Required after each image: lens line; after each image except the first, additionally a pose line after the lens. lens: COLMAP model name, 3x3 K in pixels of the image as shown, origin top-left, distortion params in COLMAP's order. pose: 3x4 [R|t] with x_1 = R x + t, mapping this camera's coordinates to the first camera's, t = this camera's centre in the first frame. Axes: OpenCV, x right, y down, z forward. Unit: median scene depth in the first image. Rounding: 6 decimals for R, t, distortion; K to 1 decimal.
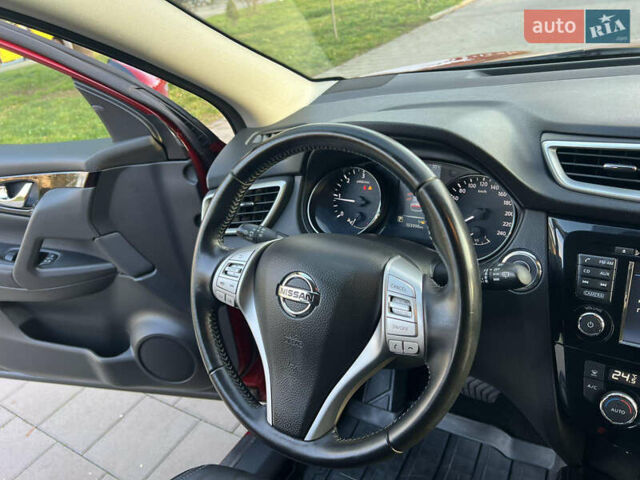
lens RADIAL K [[485.4, 0, 313.8], [0, 485.4, 238.4], [0, 0, 1]] dist [0.037680, -0.025939]
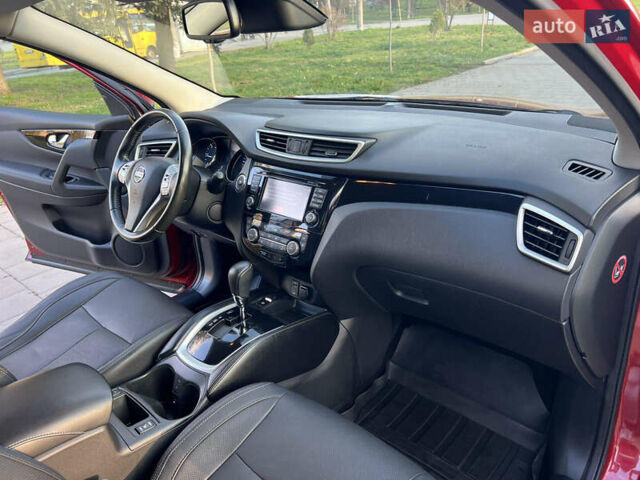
lens RADIAL K [[485.4, 0, 325.7], [0, 485.4, 241.9], [0, 0, 1]] dist [0.037680, -0.025939]
pose [[0.984010, 0.144916, -0.103556, 0.576158], [-0.148877, 0.988352, -0.031568, 0.186073], [0.097775, 0.046481, 0.994123, -0.652712]]
